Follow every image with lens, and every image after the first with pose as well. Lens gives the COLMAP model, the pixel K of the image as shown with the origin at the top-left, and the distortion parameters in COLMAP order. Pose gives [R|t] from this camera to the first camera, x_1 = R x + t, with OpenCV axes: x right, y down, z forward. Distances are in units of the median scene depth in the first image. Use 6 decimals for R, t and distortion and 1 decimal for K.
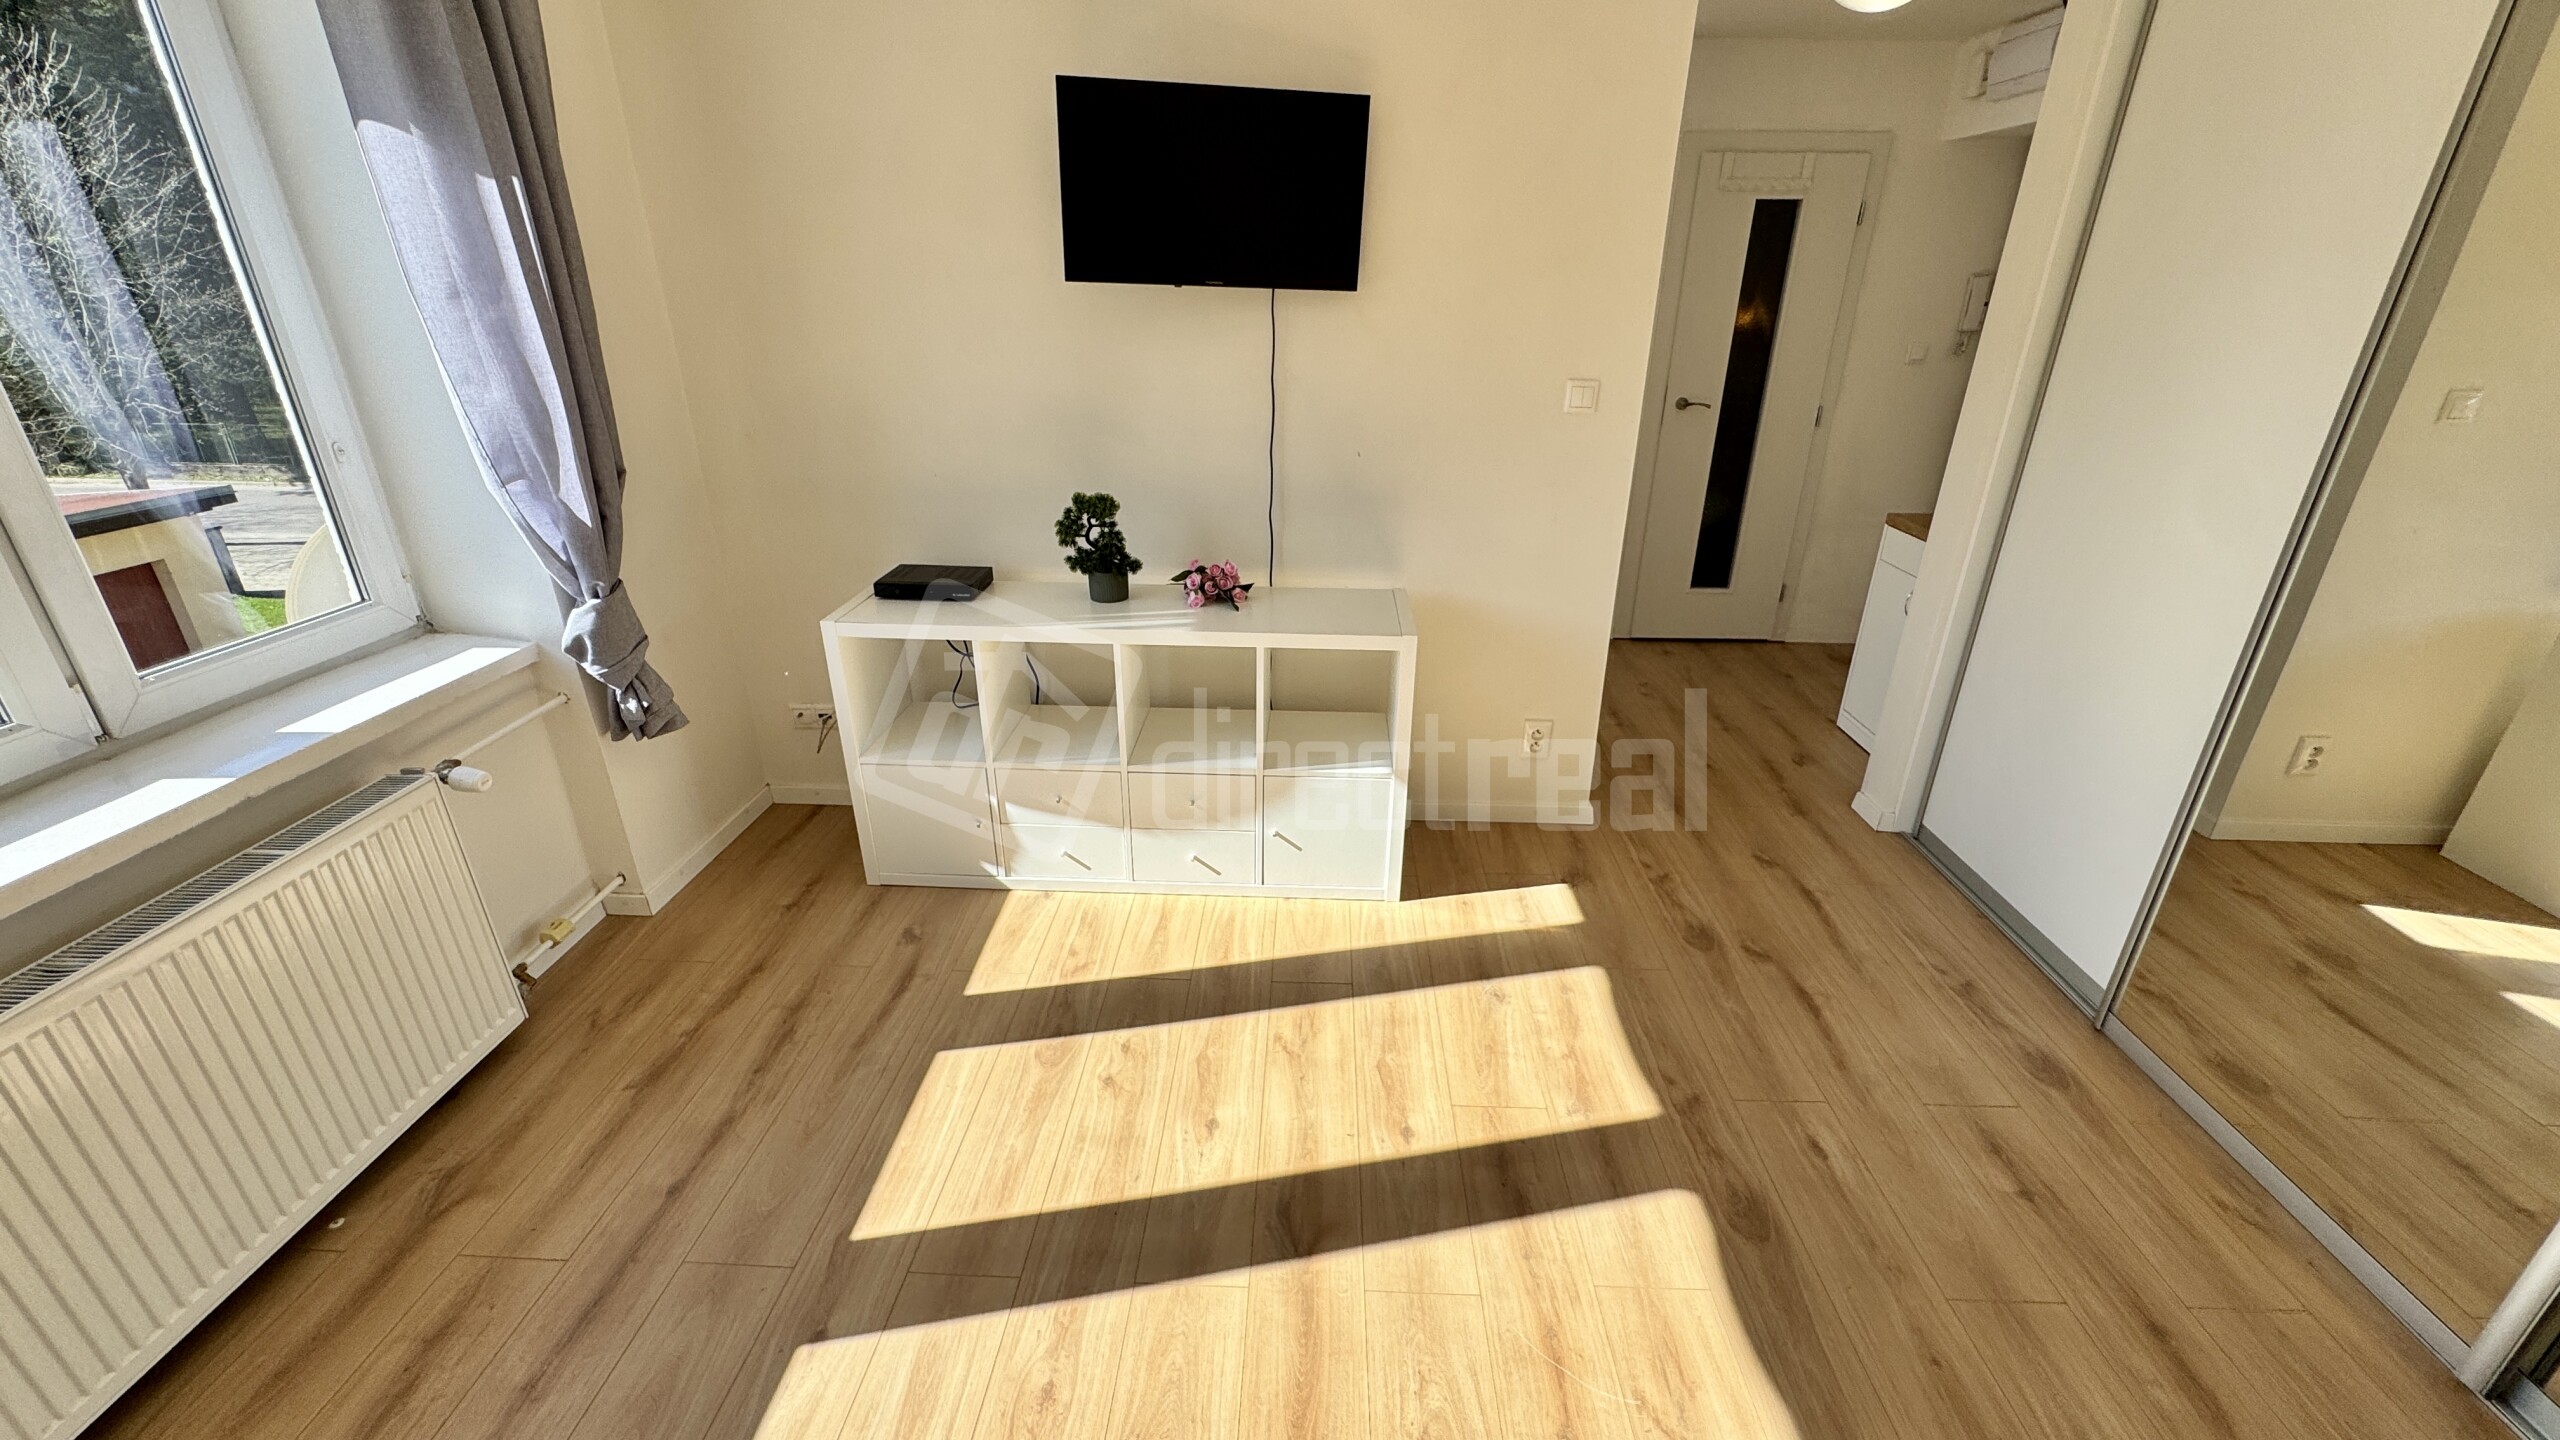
lens RADIAL K [[1025.8, 0, 1288.7], [0, 1025.8, 719.3], [0, 0, 1]] dist [-0.003723, 0.000410]
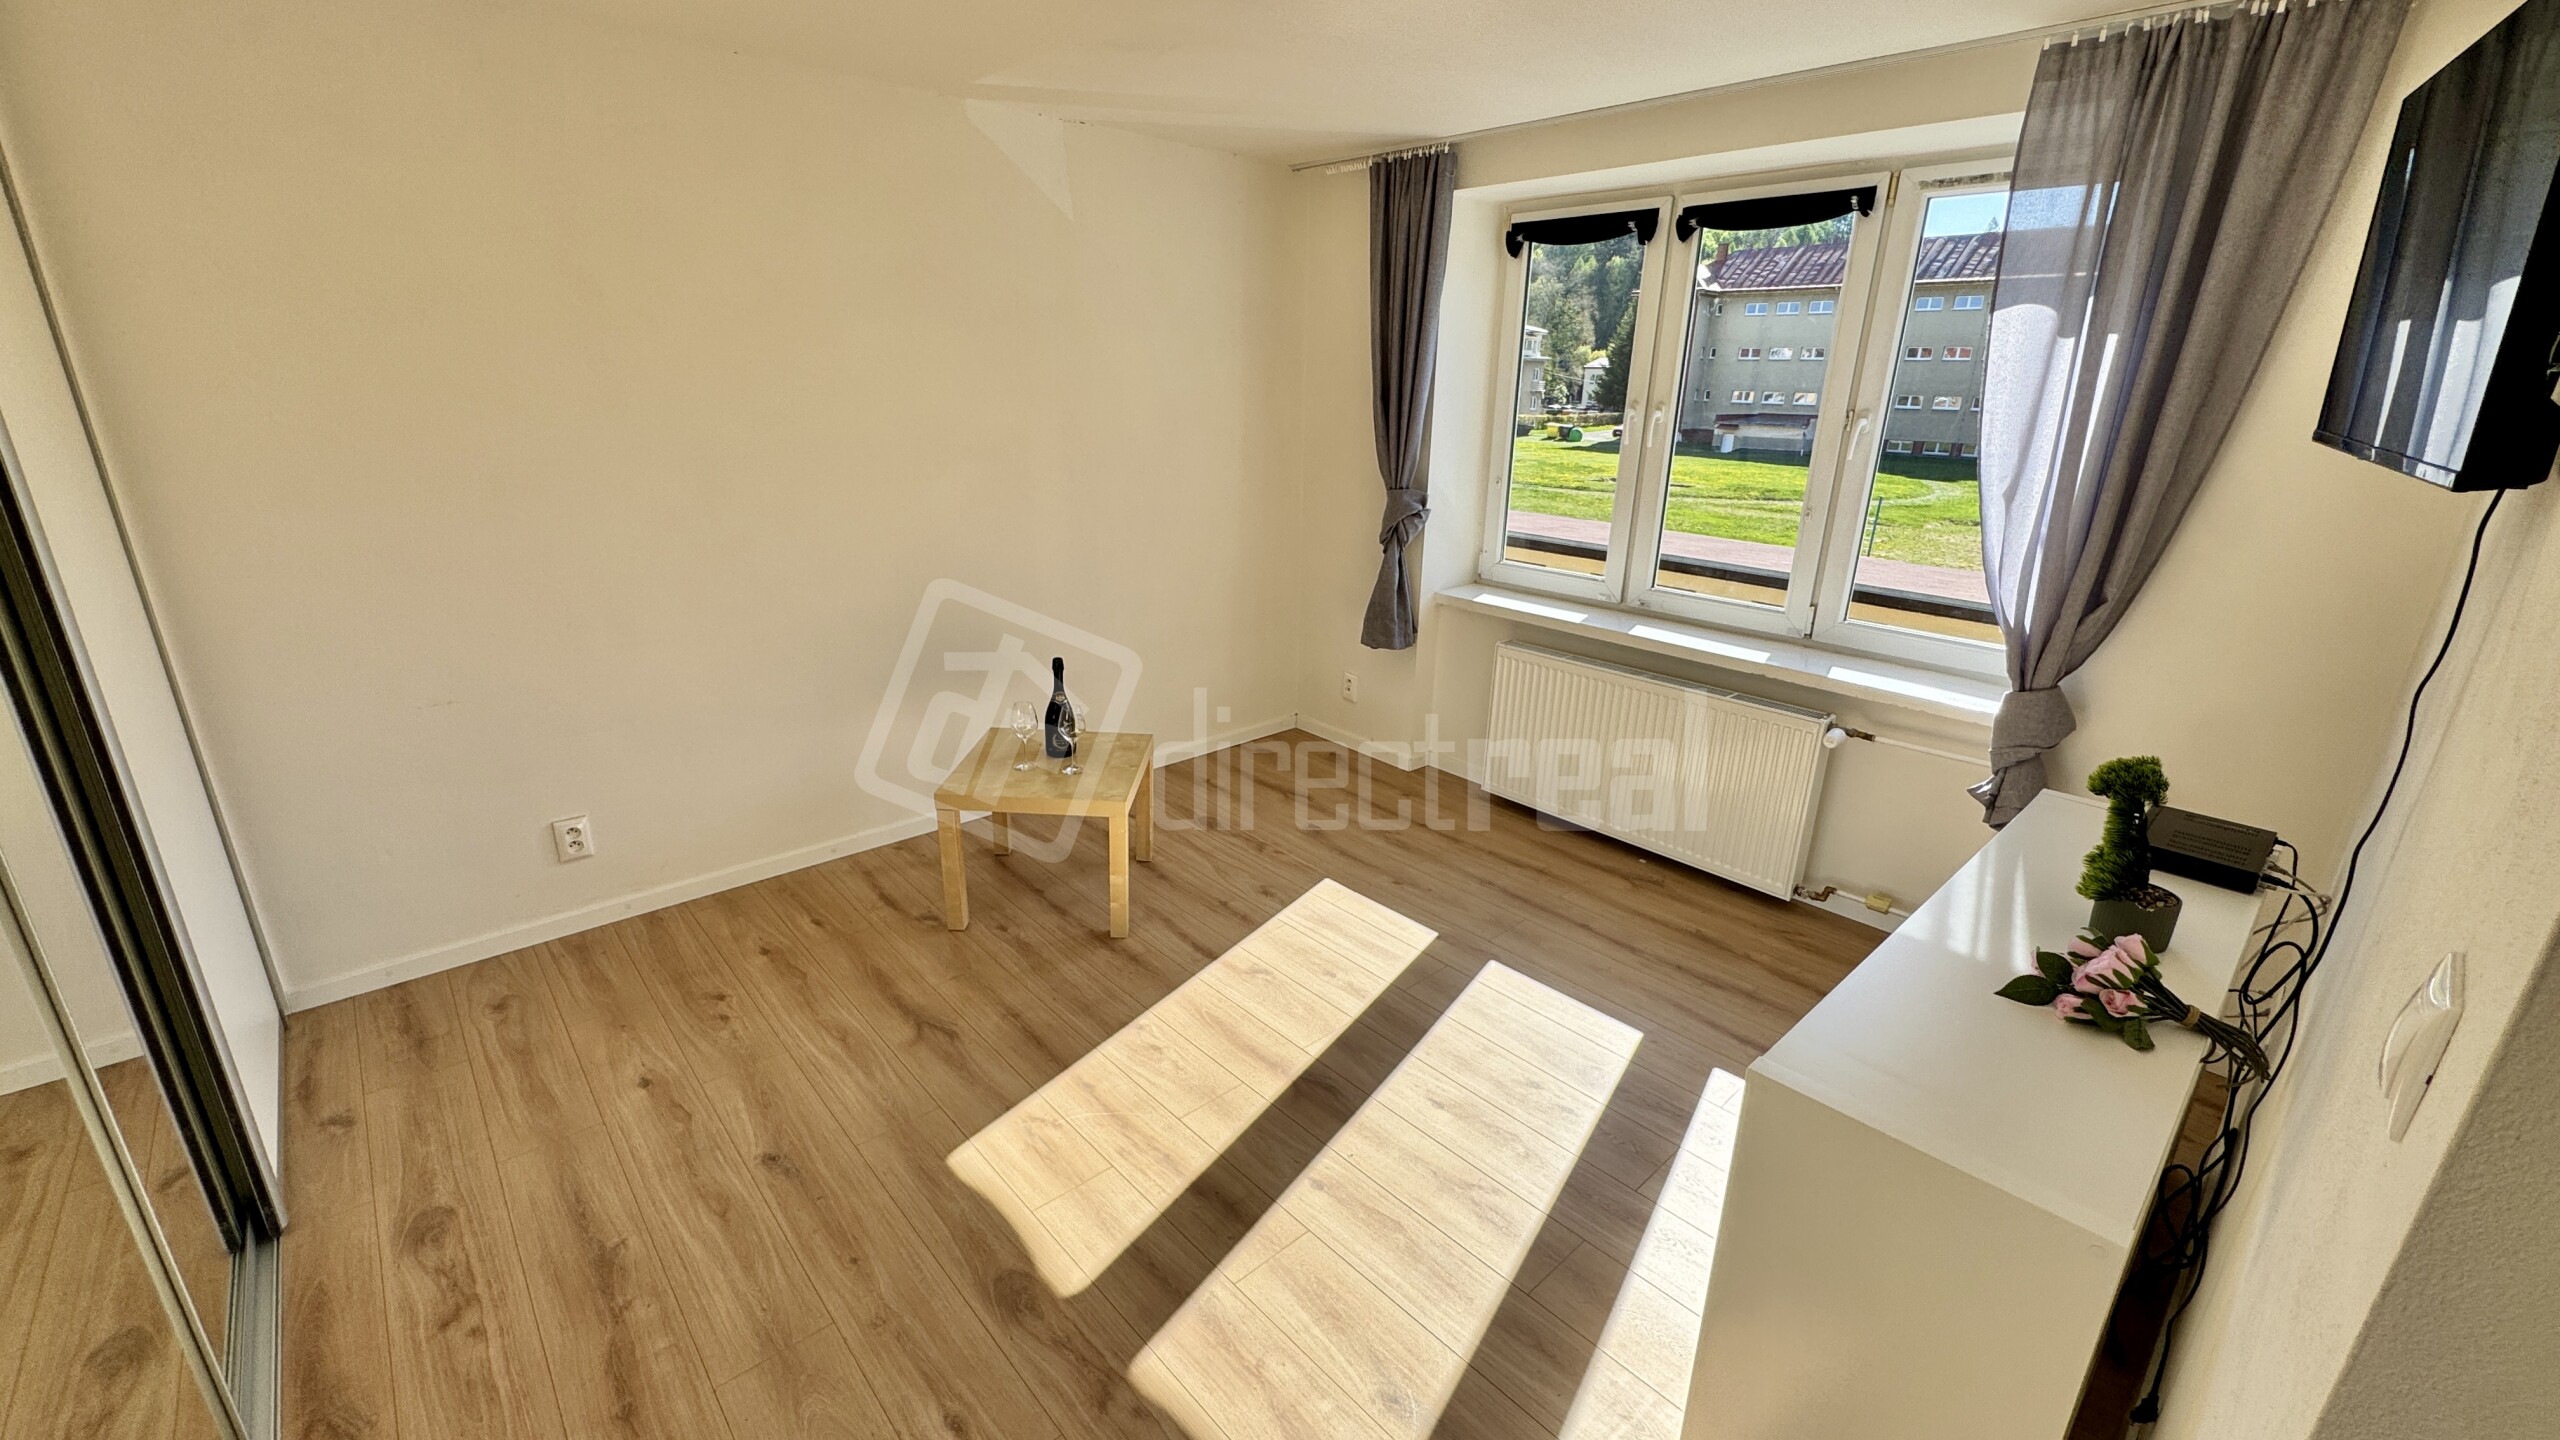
lens RADIAL K [[1025.8, 0, 1285.8], [0, 1025.8, 726.7], [0, 0, 1]] dist [-0.003723, 0.000410]
pose [[-0.712019, 0.205430, -0.671437, 0.681008], [-0.303322, 0.772430, 0.557985, -0.488817], [0.633265, 0.600958, -0.487674, 1.098202]]
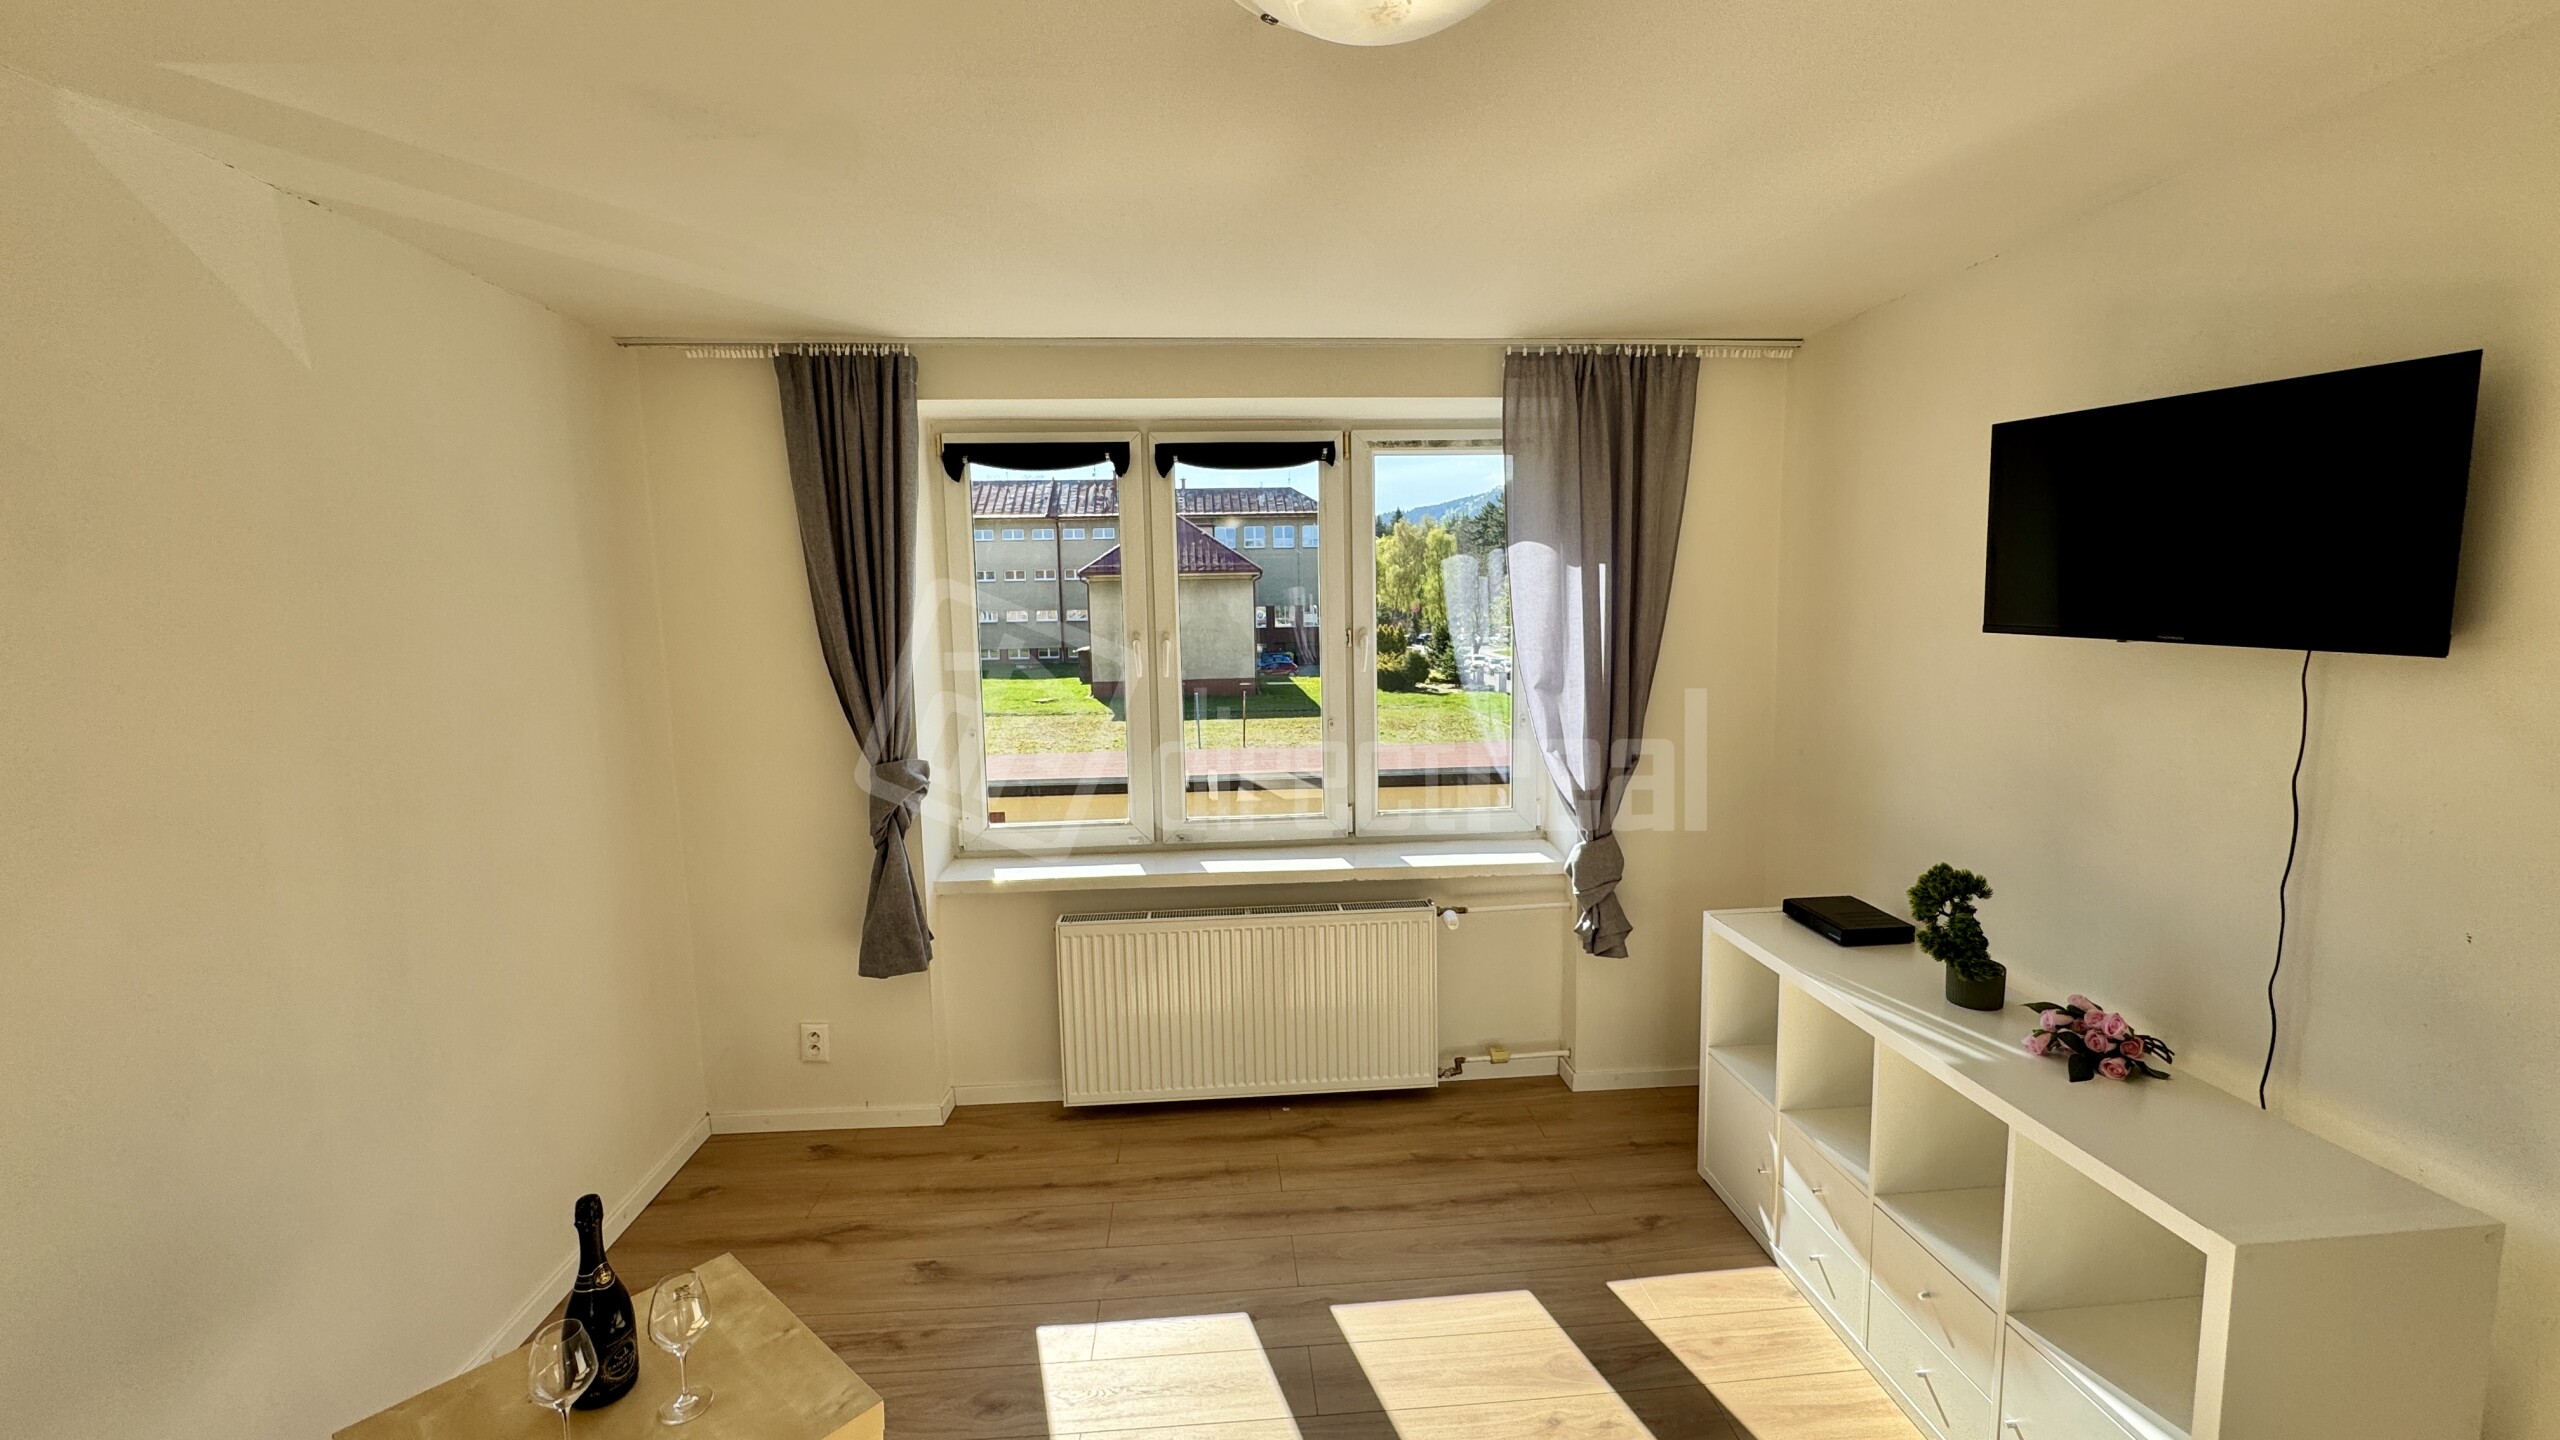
lens RADIAL K [[1025.8, 0, 1279.3], [0, 1025.8, 719.9], [0, 0, 1]] dist [-0.003723, 0.000410]
pose [[0.110379, 0.105595, -0.988264, 0.638245], [-0.376994, 0.924480, 0.056673, -0.196810], [0.919615, 0.366314, 0.141851, 0.379355]]
